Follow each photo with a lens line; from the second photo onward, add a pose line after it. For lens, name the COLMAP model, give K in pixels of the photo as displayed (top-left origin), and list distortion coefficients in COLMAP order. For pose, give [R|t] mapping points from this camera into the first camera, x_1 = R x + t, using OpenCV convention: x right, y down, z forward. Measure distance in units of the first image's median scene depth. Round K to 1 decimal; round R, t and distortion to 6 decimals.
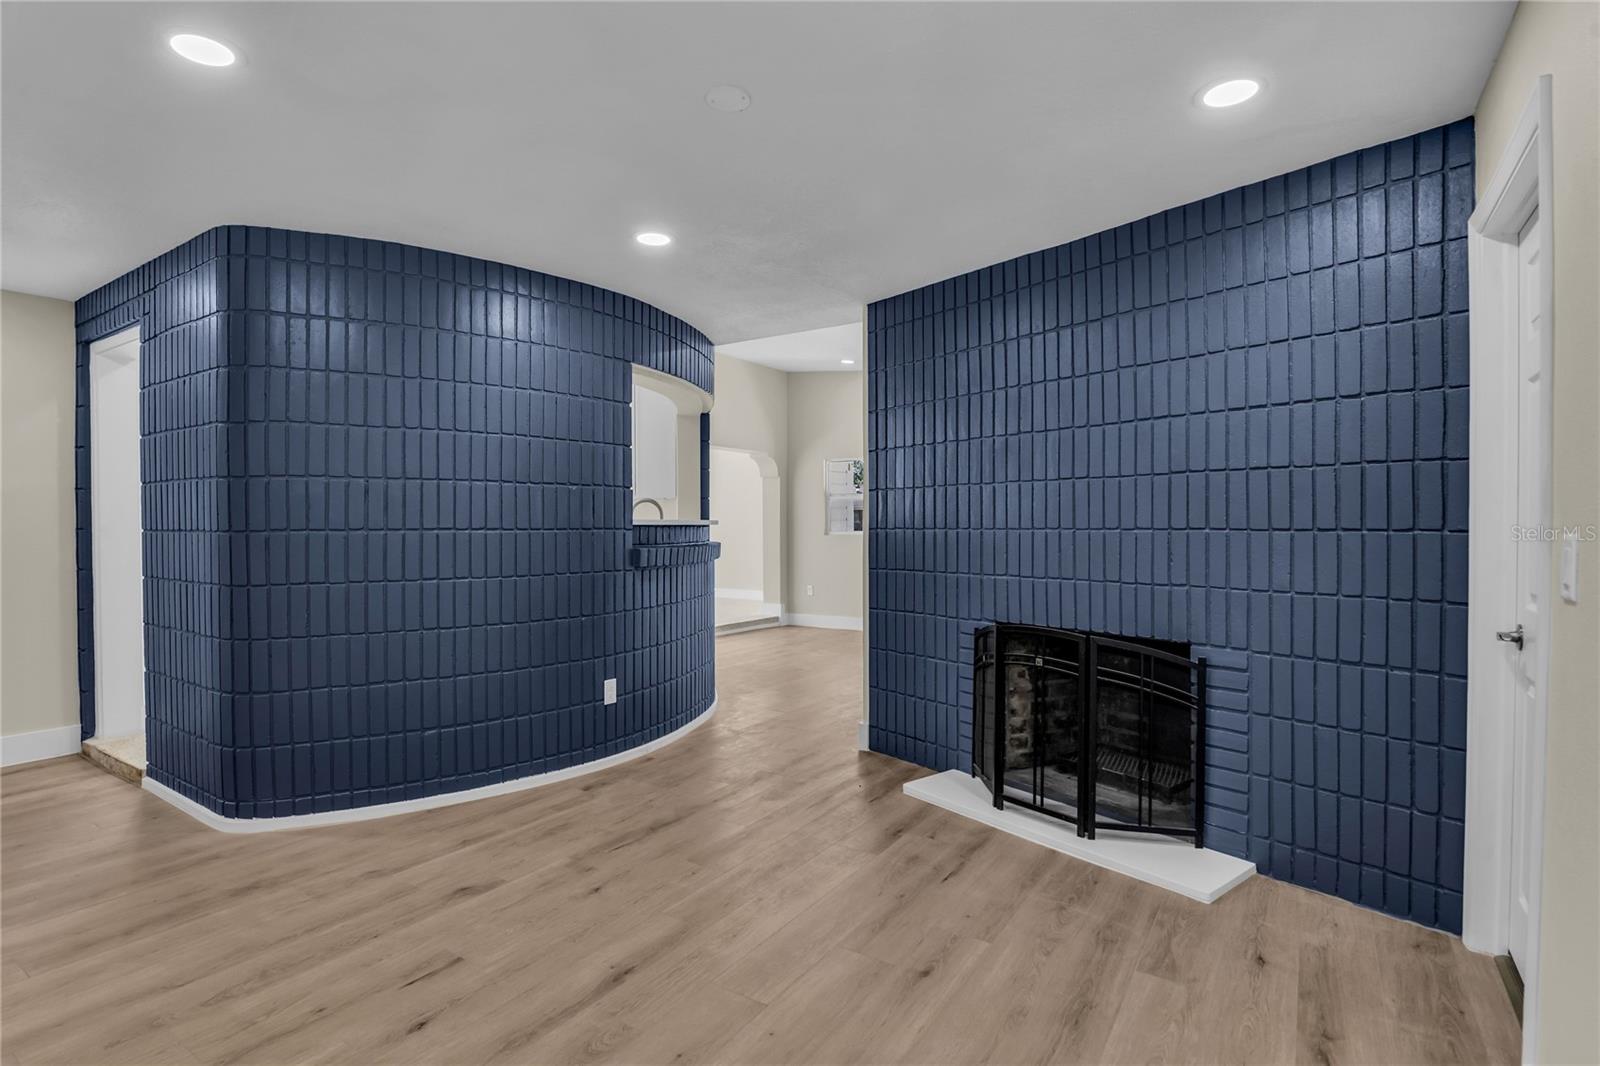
lens RADIAL K [[746.8, 0, 800.2], [0, 746.8, 528.9], [0, 0, 1]] dist [-0.021624, 0.000167]
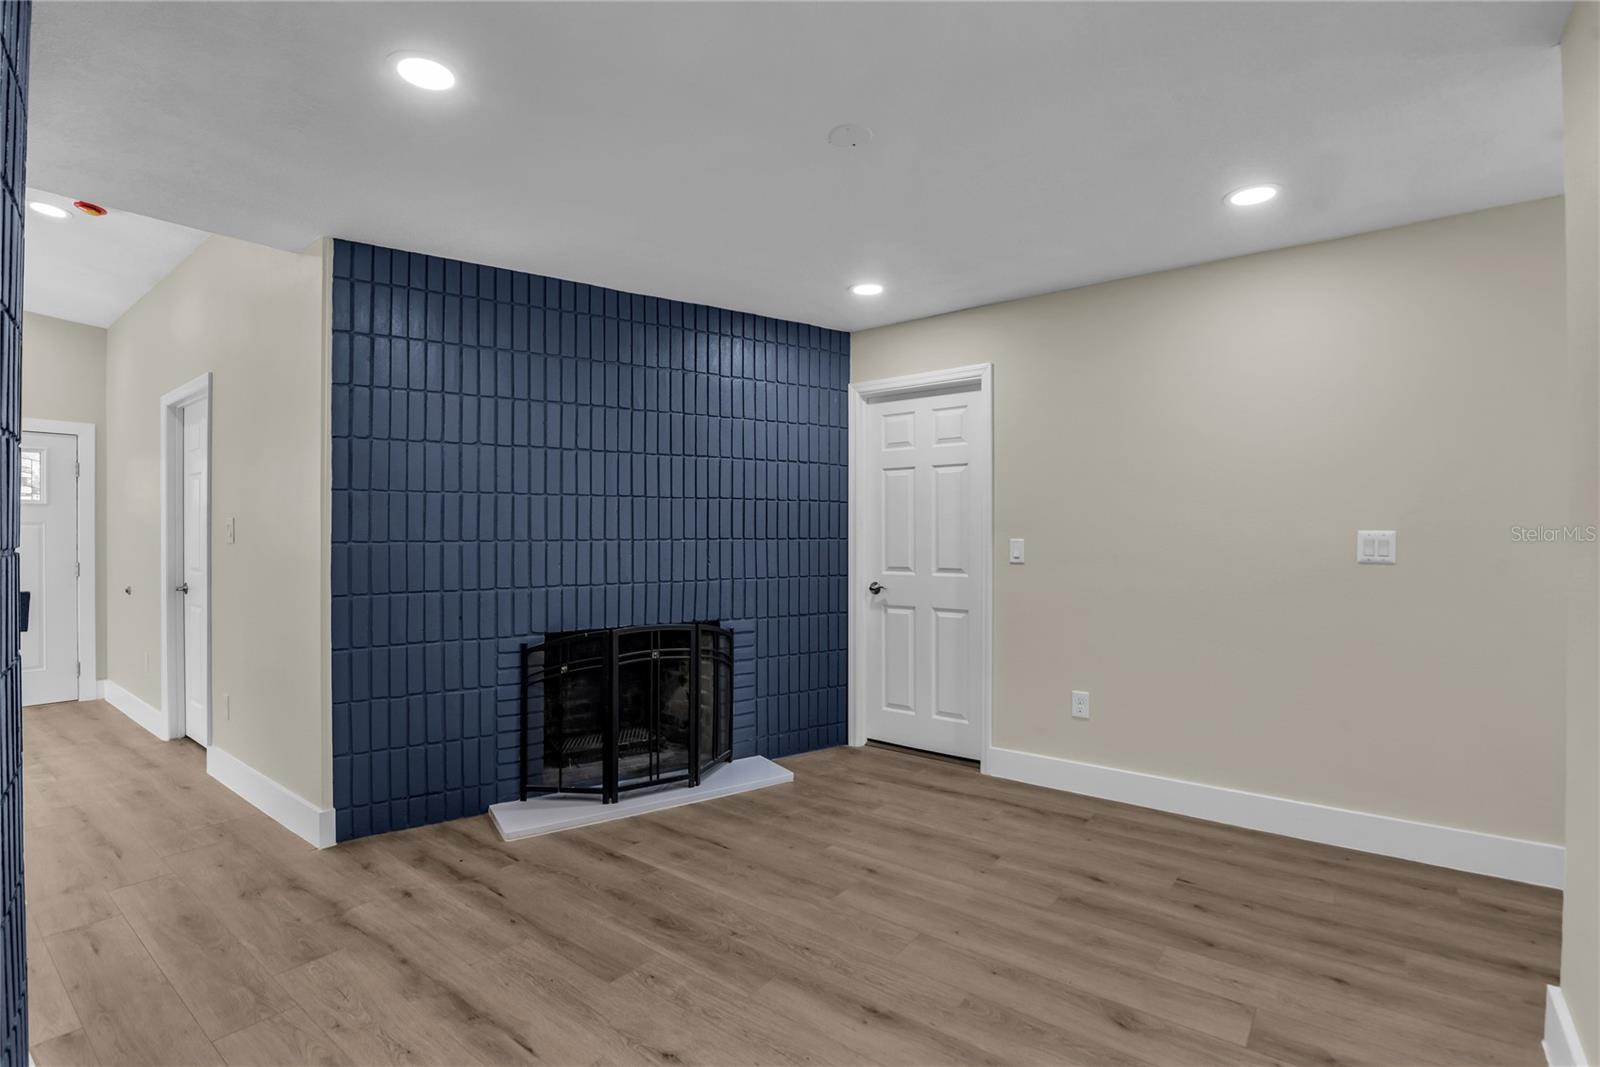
lens RADIAL K [[712.3, 0, 799.0], [0, 712.3, 527.6], [0, 0, 1]] dist [-0.000996, -0.000050]
pose [[0.146271, 0.005929, 0.989227, -0.779394], [0.006381, 0.999956, -0.006937, -0.011095], [-0.989224, 0.007327, 0.146226, 0.643188]]
